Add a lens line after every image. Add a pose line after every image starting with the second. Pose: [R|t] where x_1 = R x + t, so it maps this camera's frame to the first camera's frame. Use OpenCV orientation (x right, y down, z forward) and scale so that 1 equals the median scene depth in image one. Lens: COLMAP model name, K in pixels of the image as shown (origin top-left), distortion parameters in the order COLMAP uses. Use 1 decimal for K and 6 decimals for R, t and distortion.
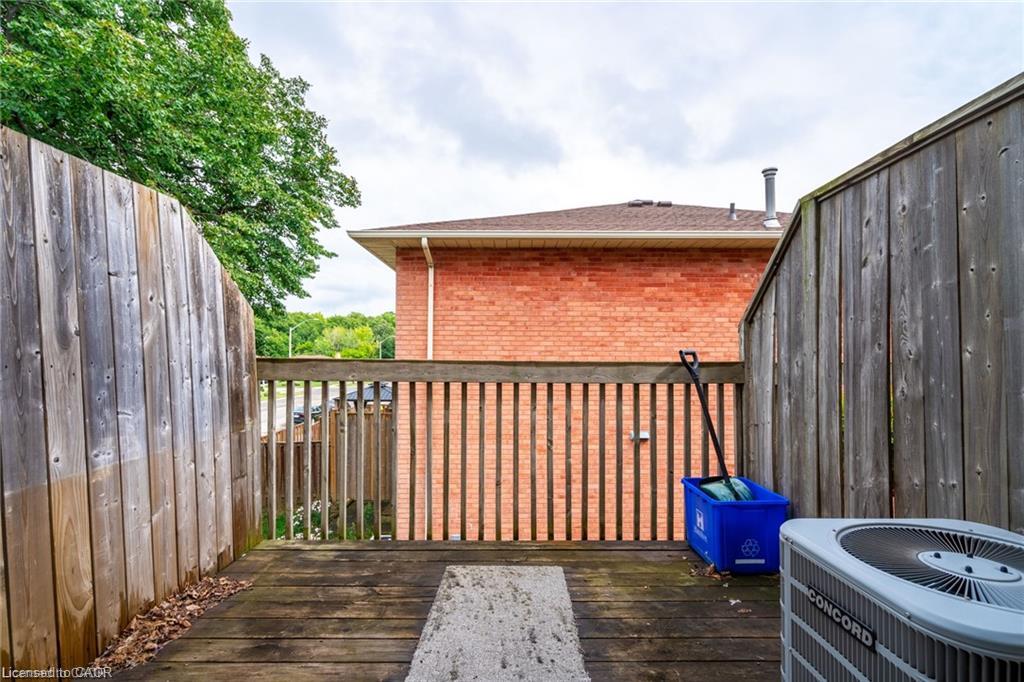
lens RADIAL K [[472.4, 0, 509.0], [0, 472.4, 347.5], [0, 0, 1]] dist [-0.005481, 0.004056]
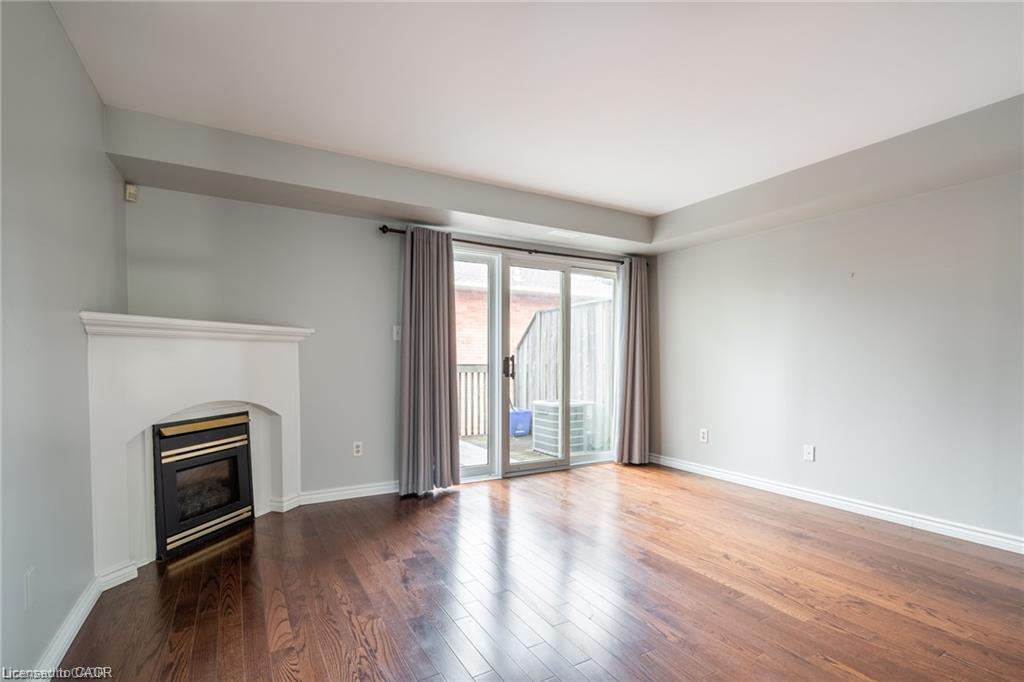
lens RADIAL K [[472.4, 0, 506.8], [0, 472.4, 373.9], [0, 0, 1]] dist [-0.005481, 0.004056]
pose [[0.867182, -0.015545, 0.497748, -0.896251], [-0.011060, 0.998665, 0.050457, -0.048529], [-0.497868, -0.049260, 0.865853, -1.312921]]
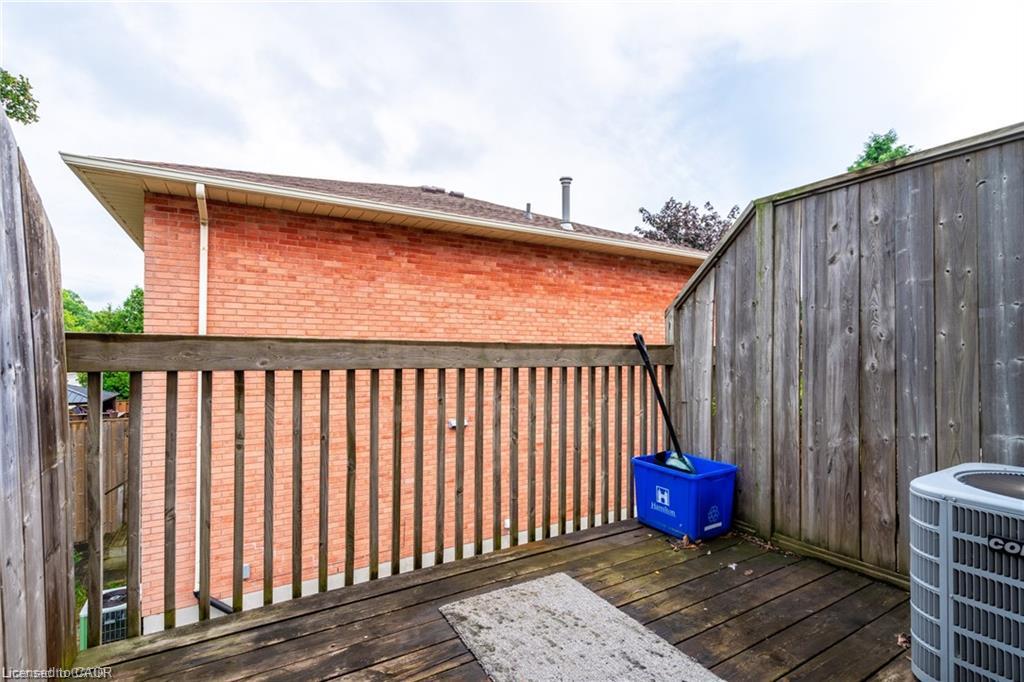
lens RADIAL K [[472.4, 0, 507.7], [0, 472.4, 346.2], [0, 0, 1]] dist [-0.005481, 0.004056]
pose [[0.859094, 0.005513, 0.511788, -0.393412], [-0.015274, 0.999773, 0.014868, 0.022986], [-0.511589, -0.020590, 0.858983, 0.267209]]
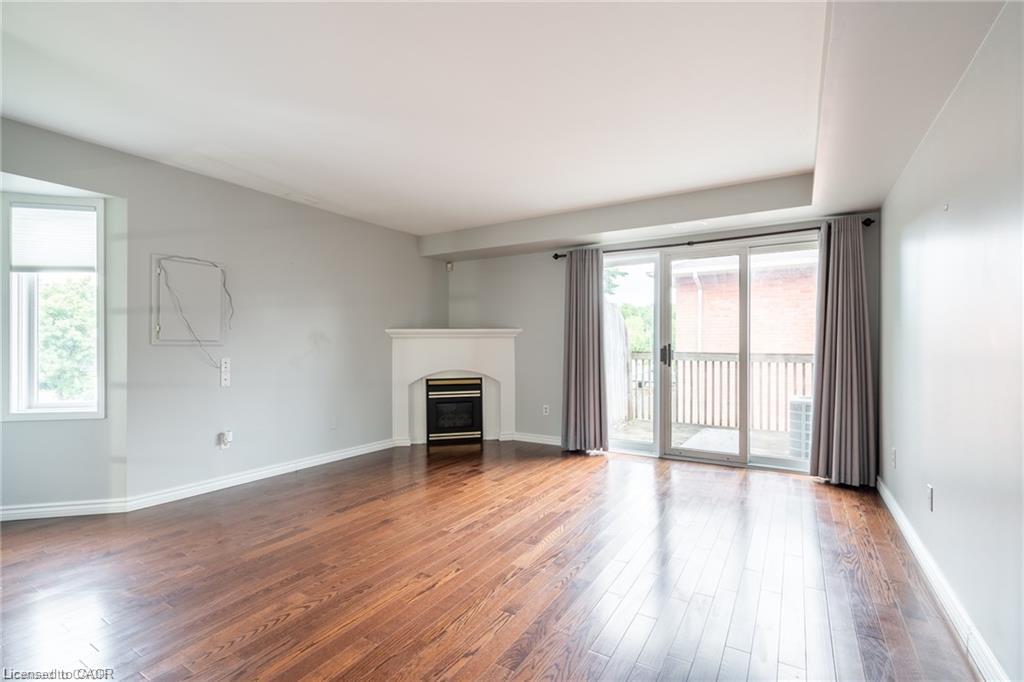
lens RADIAL K [[472.4, 0, 519.7], [0, 472.4, 342.7], [0, 0, 1]] dist [-0.005481, 0.004056]
pose [[0.860596, -0.006538, -0.509246, 0.299938], [0.013103, 0.999871, 0.009307, -0.059639], [0.509119, -0.014682, 0.860571, -1.671291]]
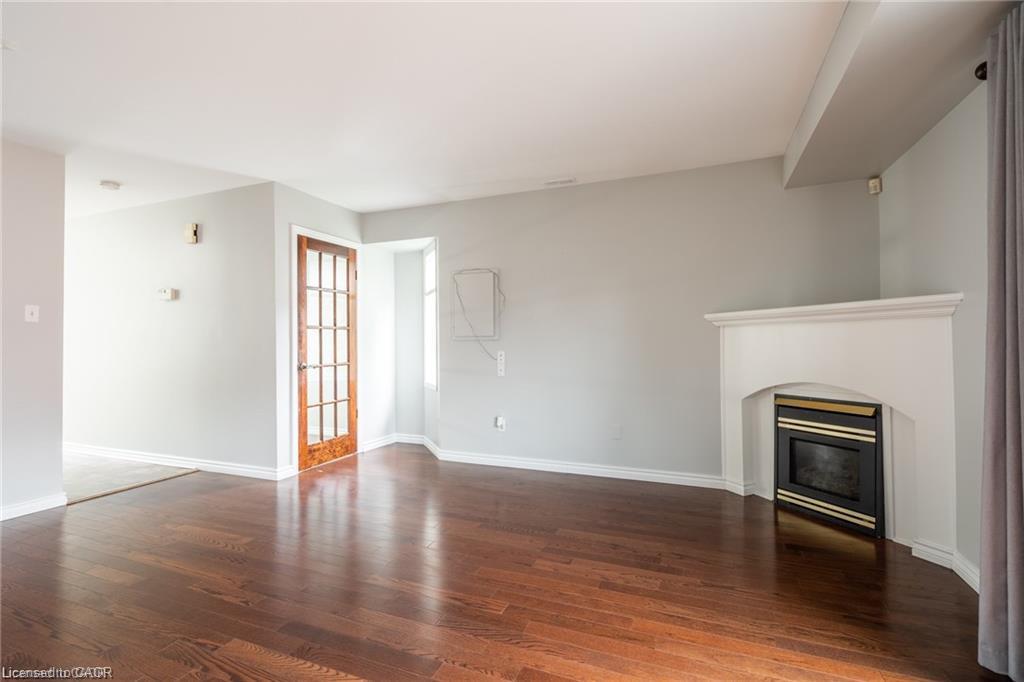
lens RADIAL K [[472.4, 0, 508.2], [0, 472.4, 339.1], [0, 0, 1]] dist [-0.005481, 0.004056]
pose [[-0.380020, -0.002888, -0.924974, 0.293773], [0.026732, 0.999543, -0.014103, -0.031967], [0.924592, -0.030086, -0.379769, -0.342240]]
